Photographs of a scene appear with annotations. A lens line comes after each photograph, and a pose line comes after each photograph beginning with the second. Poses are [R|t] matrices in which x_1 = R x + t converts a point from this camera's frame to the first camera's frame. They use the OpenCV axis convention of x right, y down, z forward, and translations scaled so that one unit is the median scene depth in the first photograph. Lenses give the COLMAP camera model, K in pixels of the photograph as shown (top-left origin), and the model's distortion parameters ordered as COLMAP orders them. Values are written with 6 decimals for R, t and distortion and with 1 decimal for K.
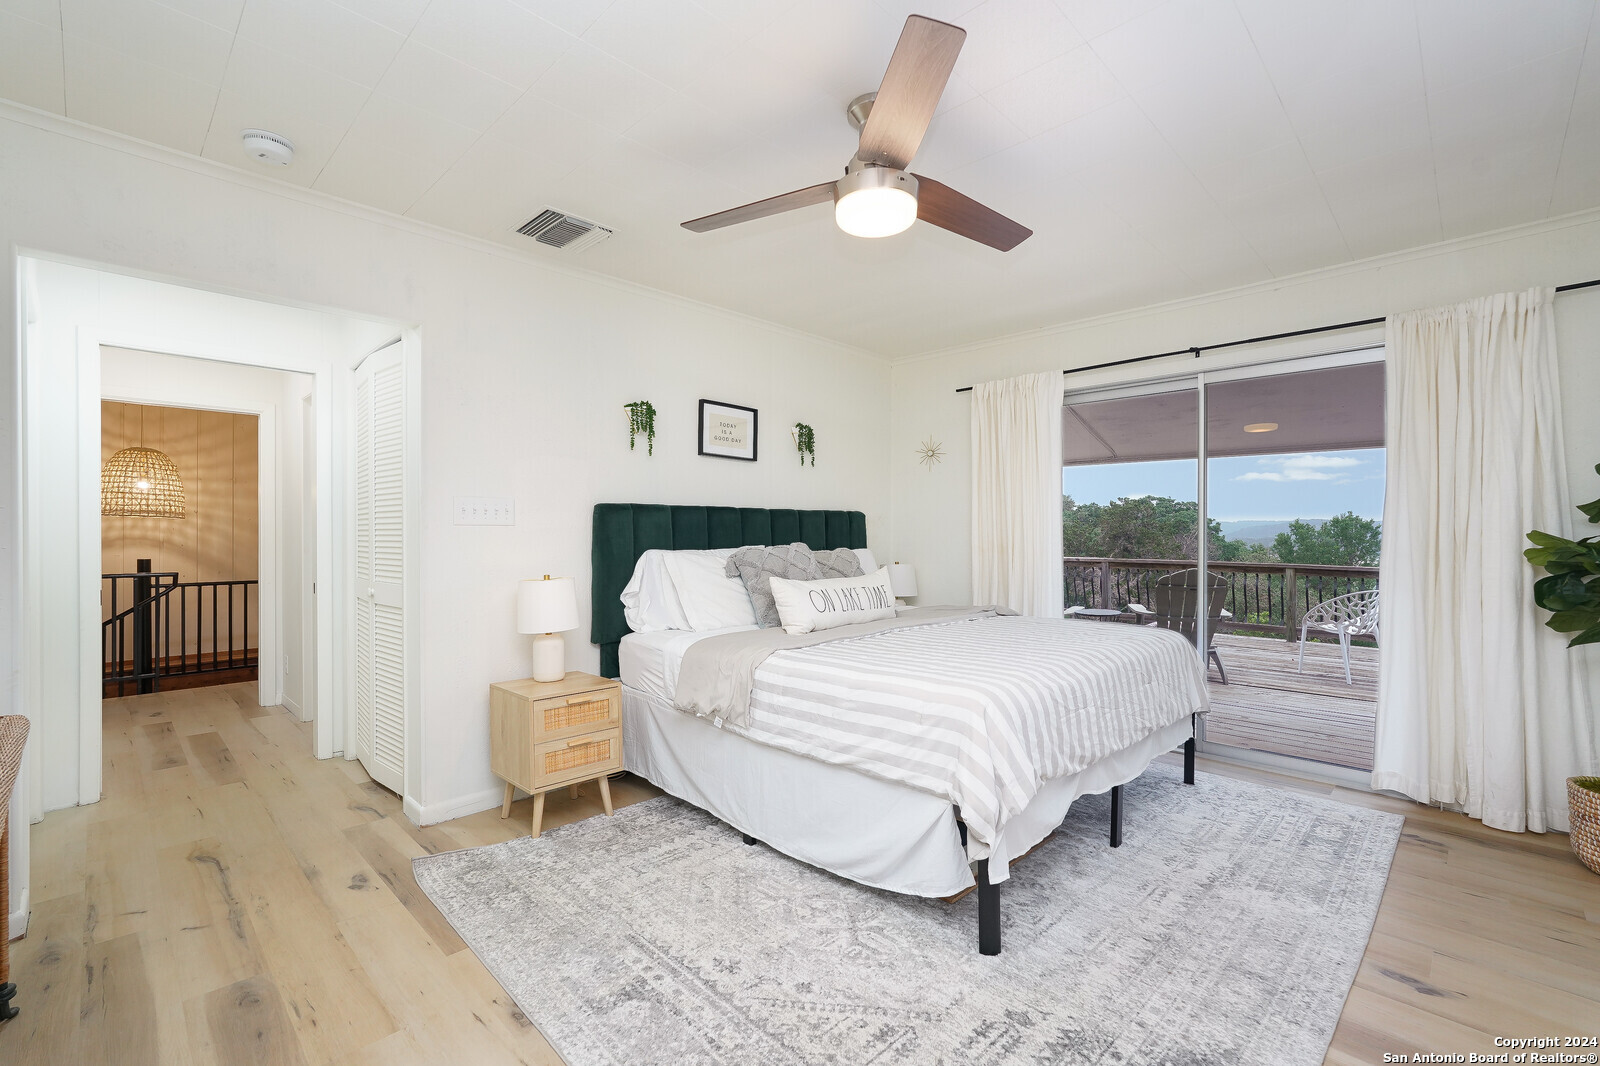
lens RADIAL K [[708.6, 0, 792.0], [0, 708.6, 532.6], [0, 0, 1]] dist [0.000578, 0.000044]
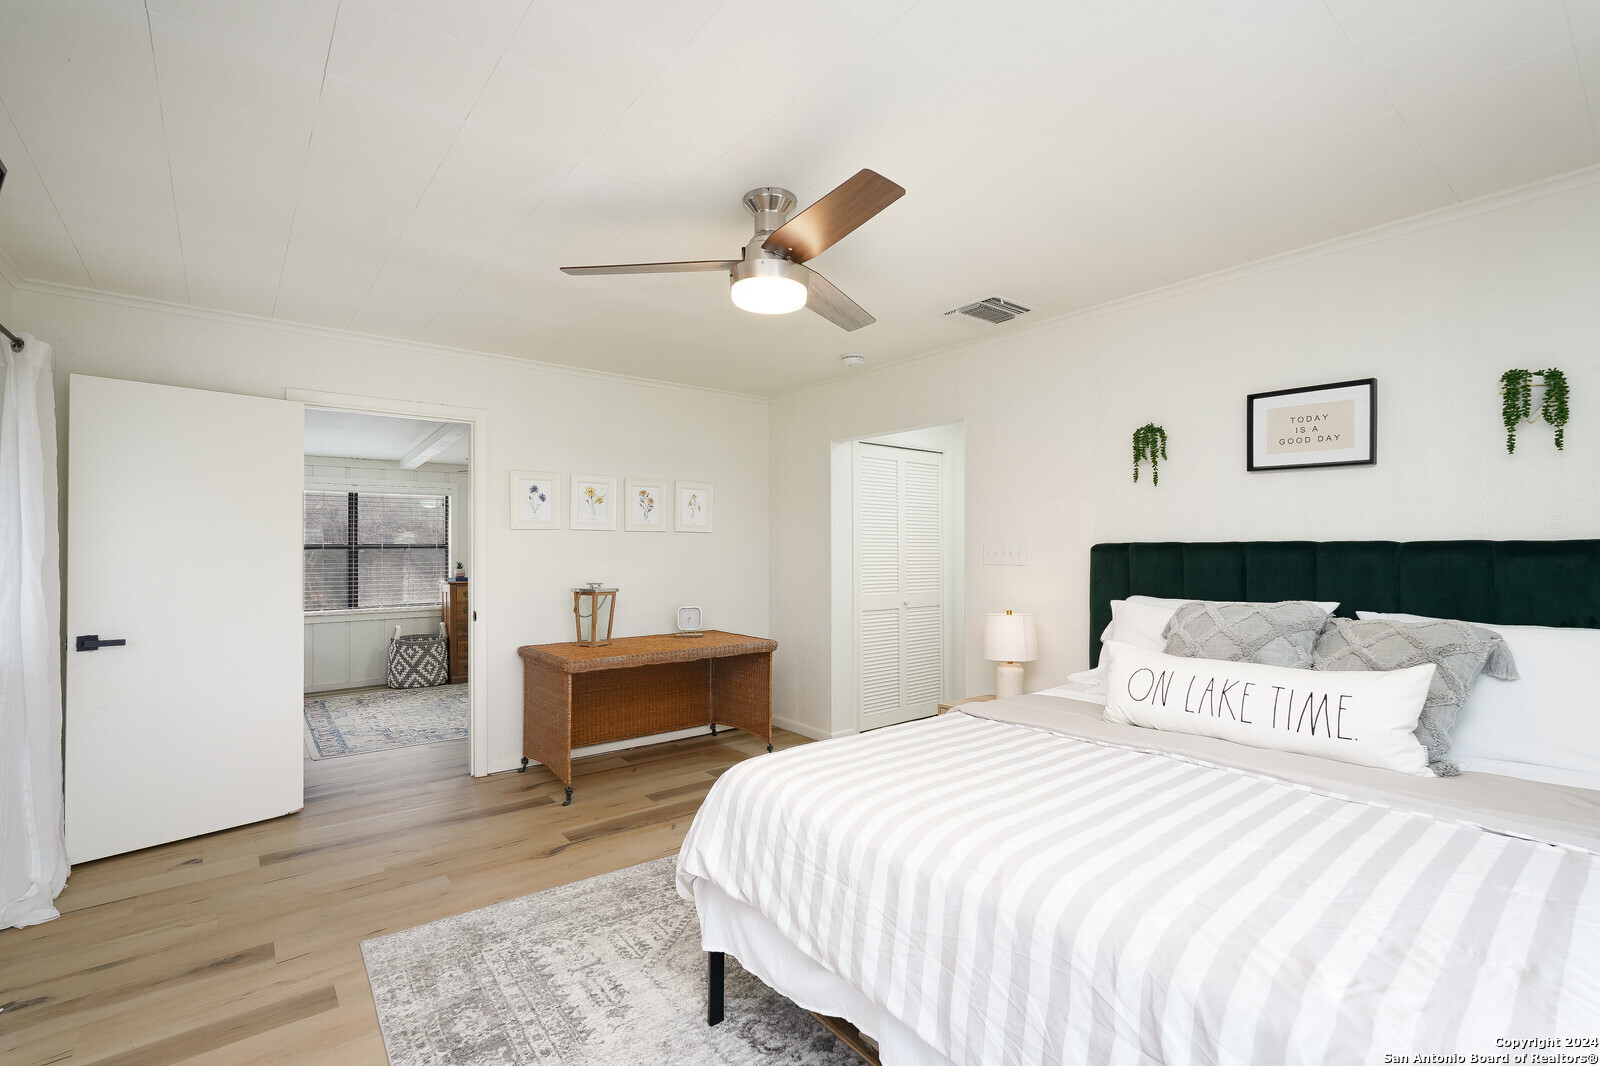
lens RADIAL K [[708.6, 0, 792.7], [0, 708.6, 535.4], [0, 0, 1]] dist [0.000578, 0.000044]
pose [[-0.107194, -0.025502, -0.993911, 0.633799], [-0.012032, 0.999631, -0.024351, -0.021475], [0.994165, 0.009348, -0.107461, 0.614211]]
